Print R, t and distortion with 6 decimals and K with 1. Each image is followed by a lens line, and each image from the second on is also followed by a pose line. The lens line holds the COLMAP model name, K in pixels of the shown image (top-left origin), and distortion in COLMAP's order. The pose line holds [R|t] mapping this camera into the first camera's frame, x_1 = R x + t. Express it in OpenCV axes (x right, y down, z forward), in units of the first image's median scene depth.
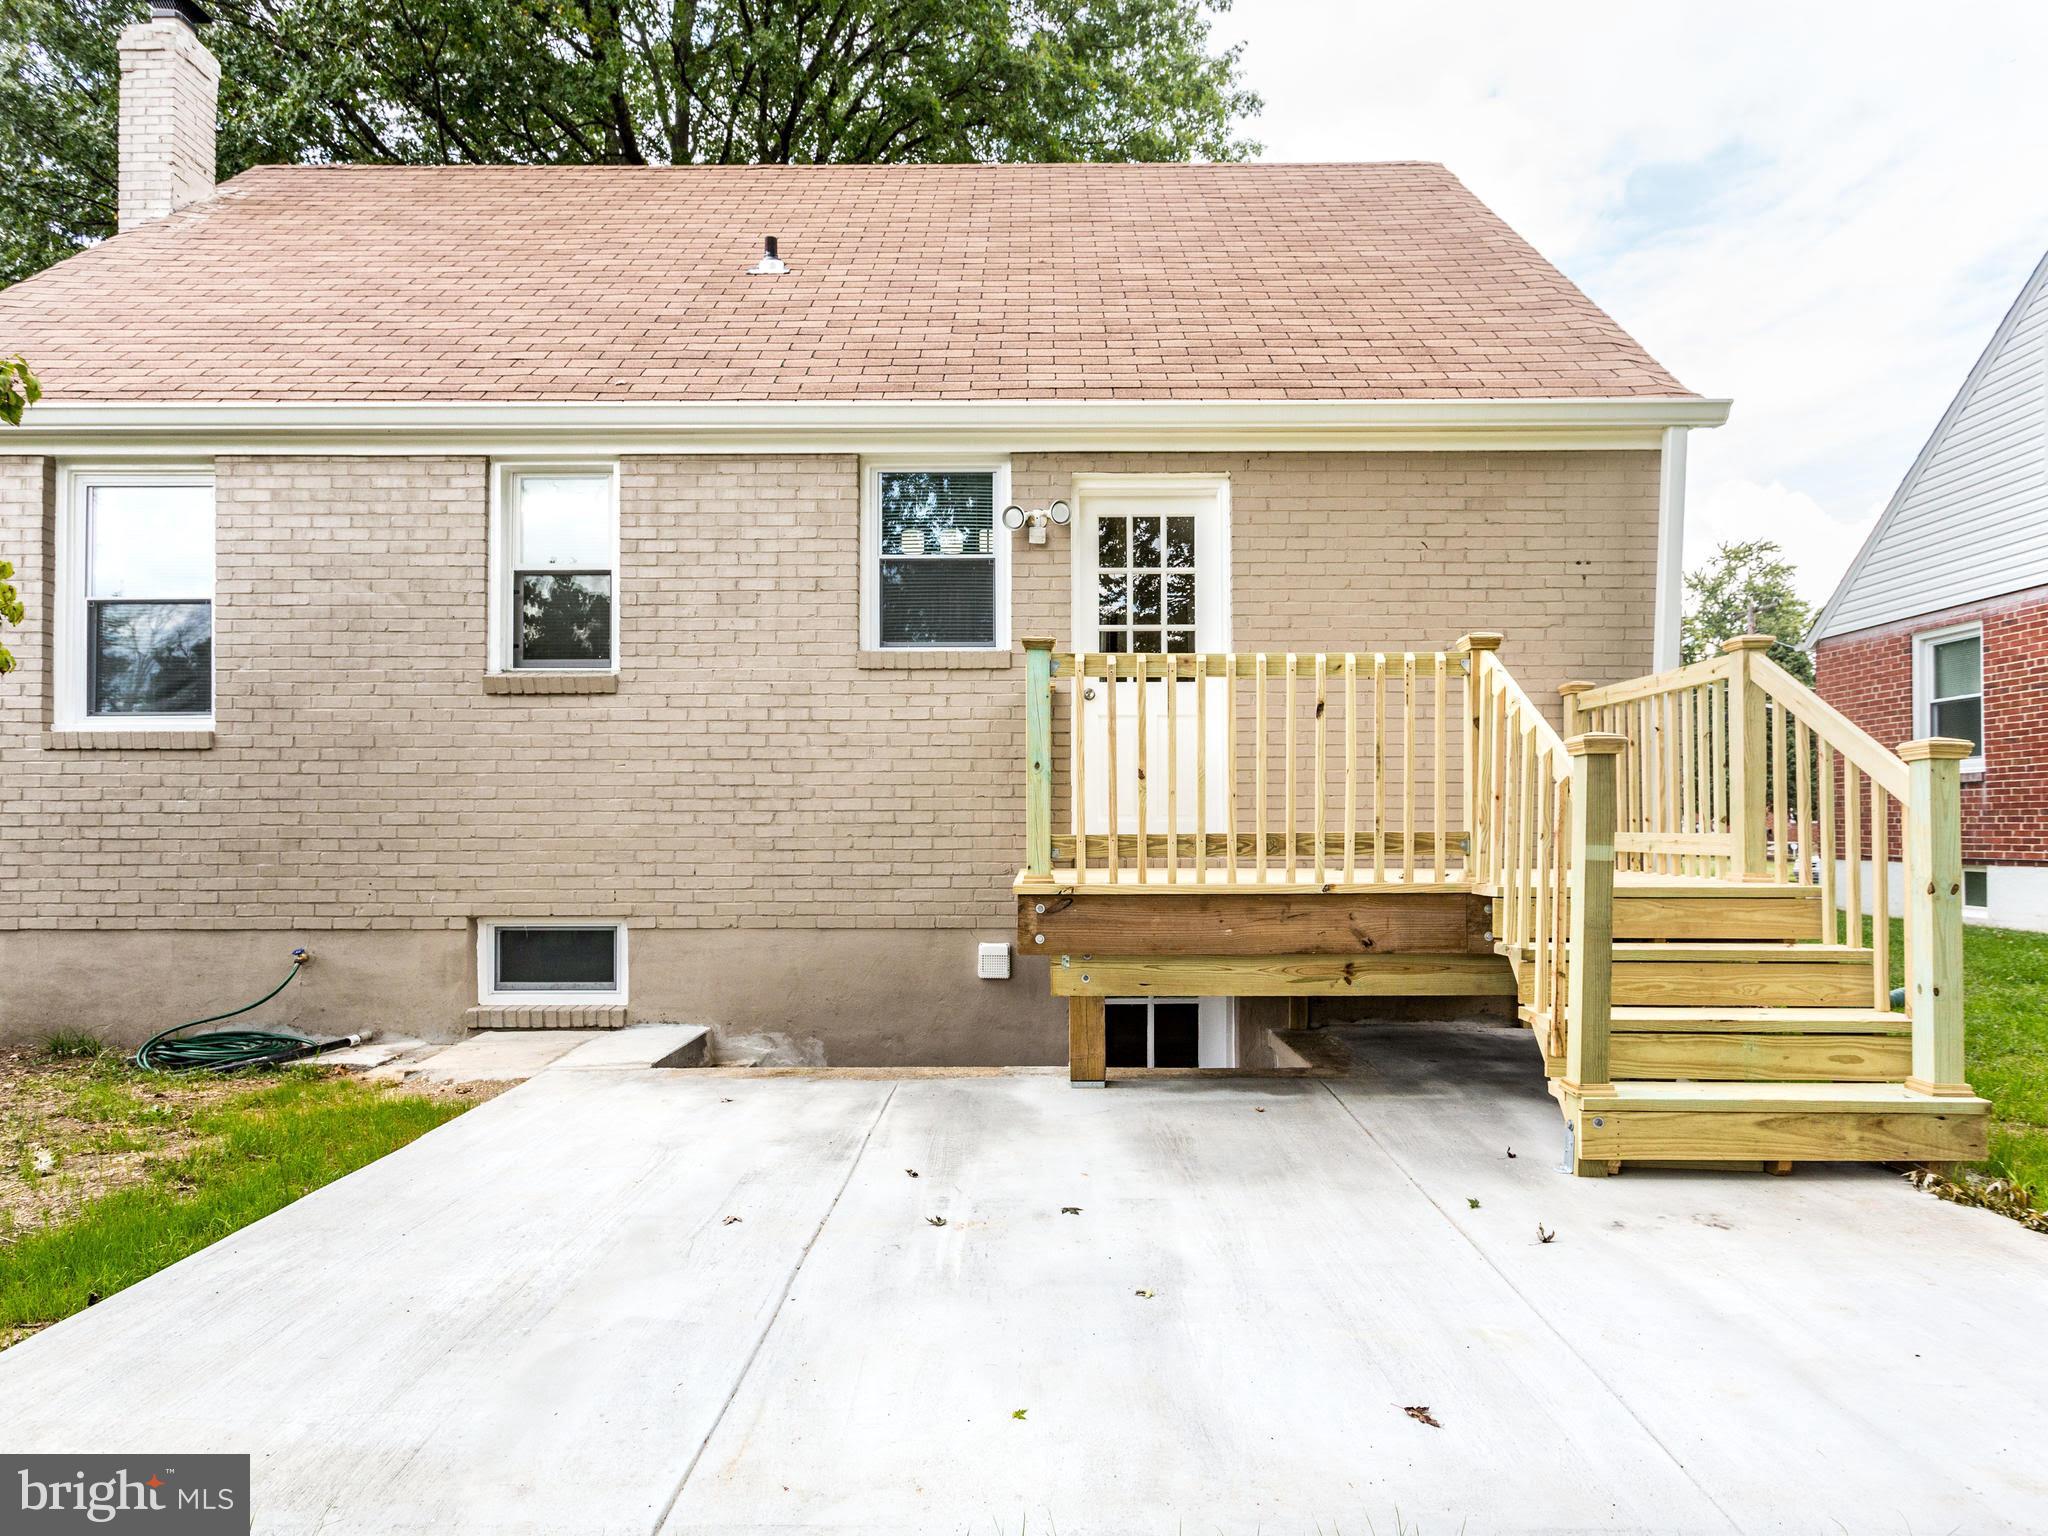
lens RADIAL K [[1131.7, 0, 1008.3], [0, 1131.7, 753.2], [0, 0, 1]] dist [-0.052095, 0.034073]
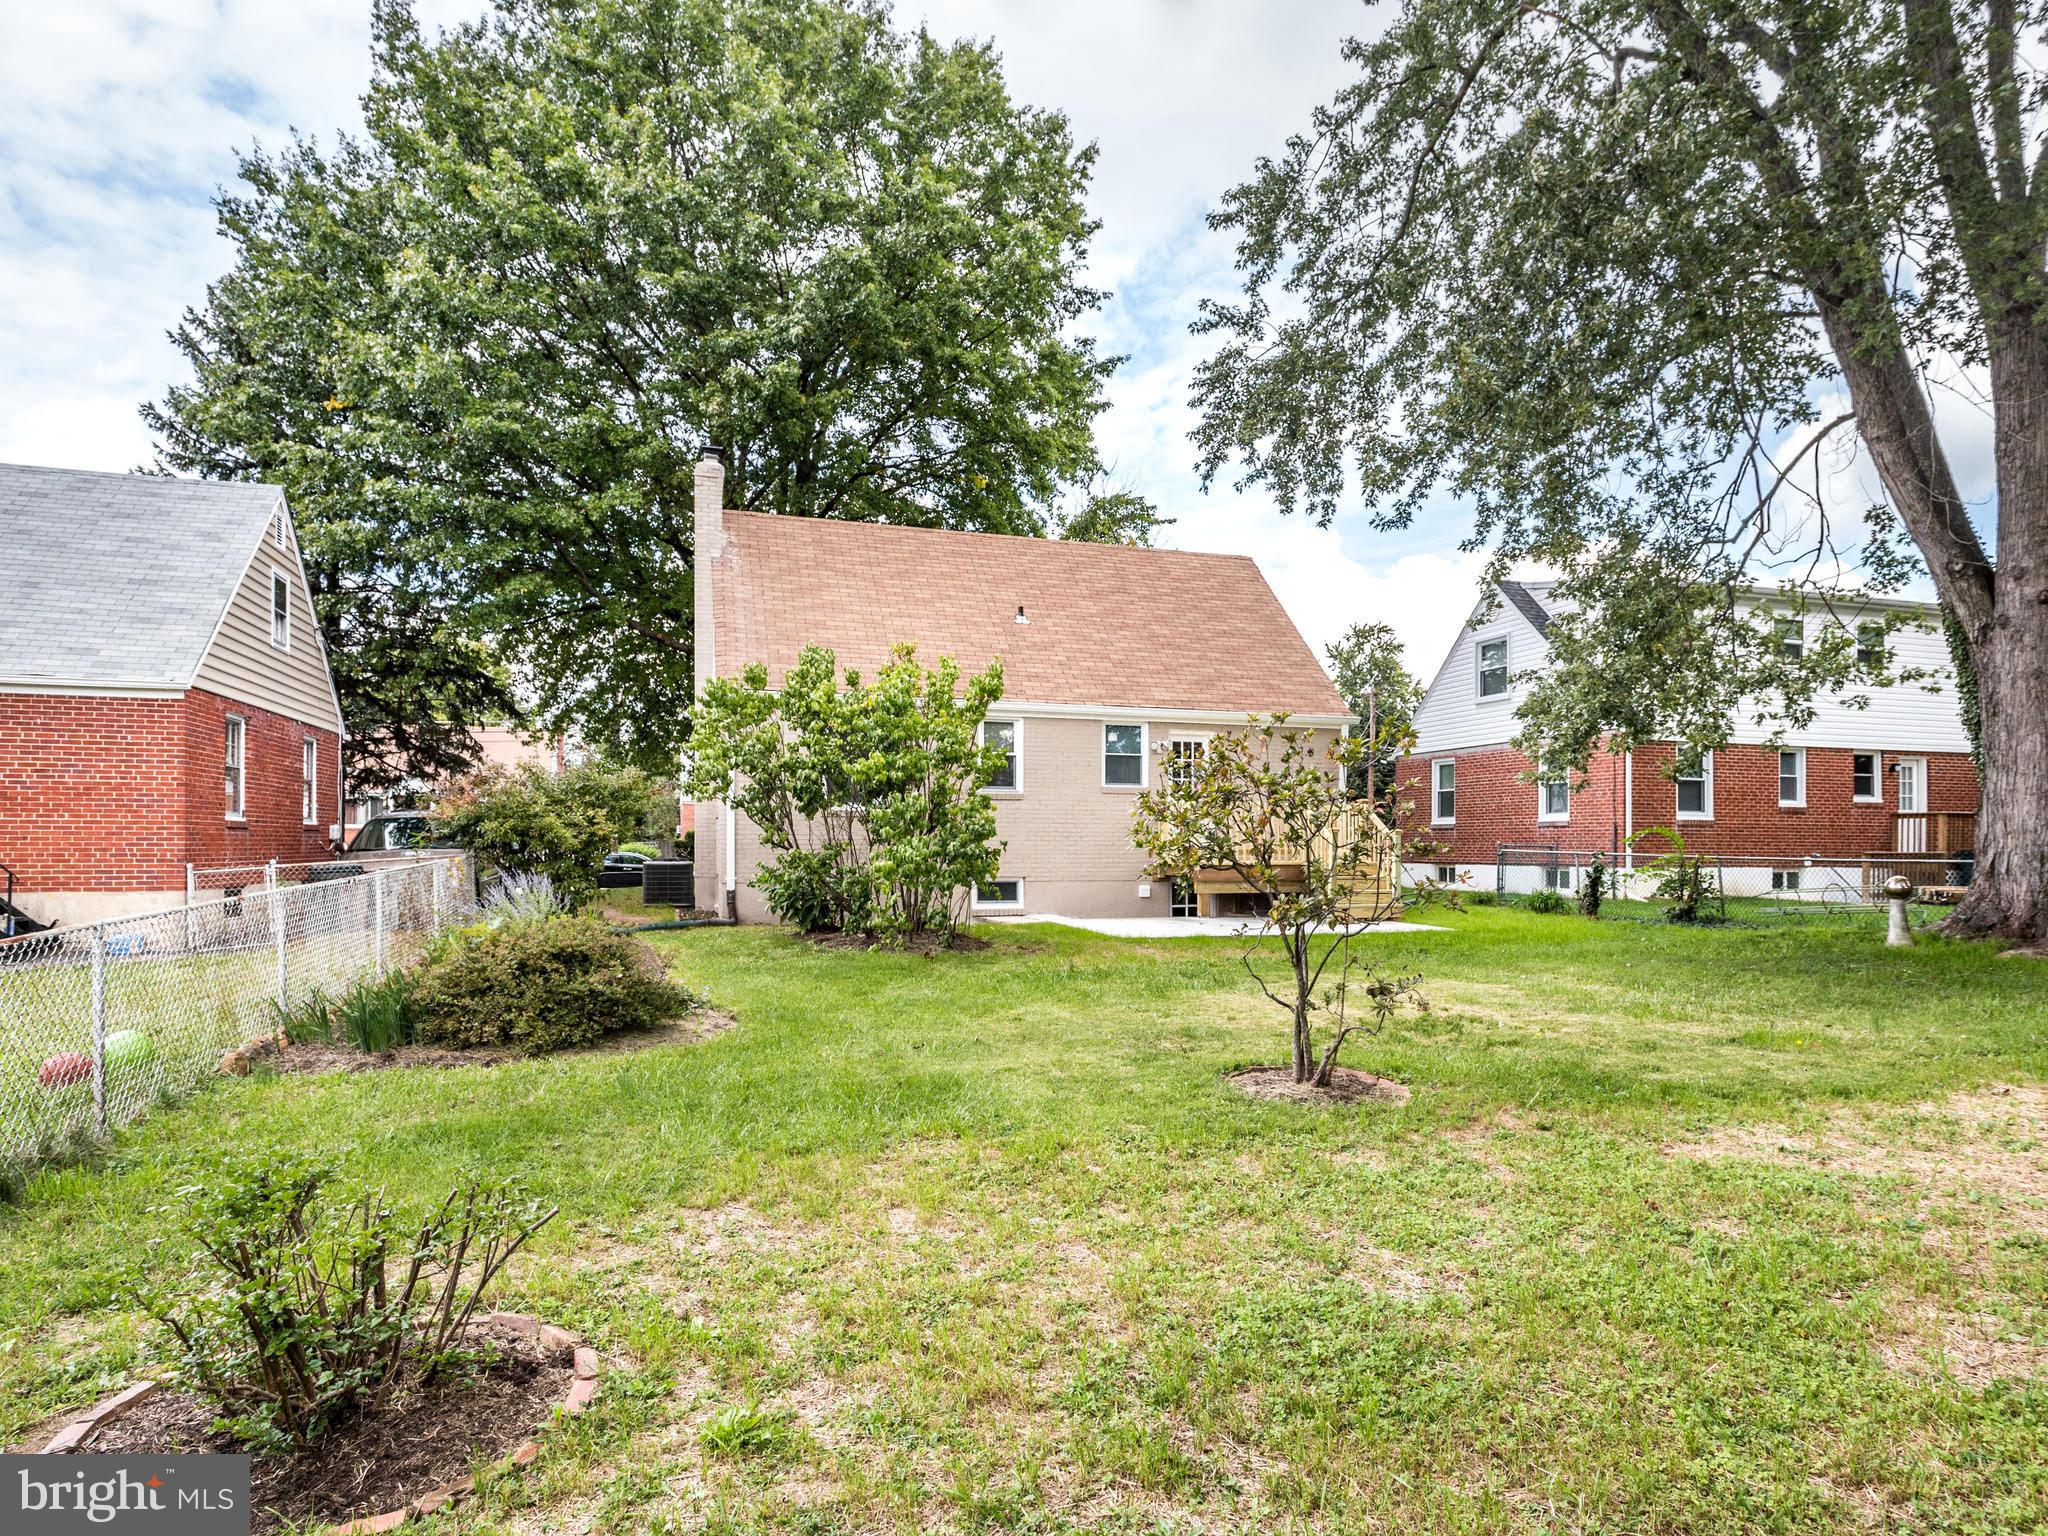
lens RADIAL K [[1131.7, 0, 1008.3], [0, 1131.7, 753.2], [0, 0, 1]] dist [-0.052095, 0.034073]
pose [[0.962218, 0.021626, 0.271420, -0.767155], [-0.017168, 0.999676, -0.018790, -0.077703], [-0.271738, 0.013420, 0.962278, -1.172825]]
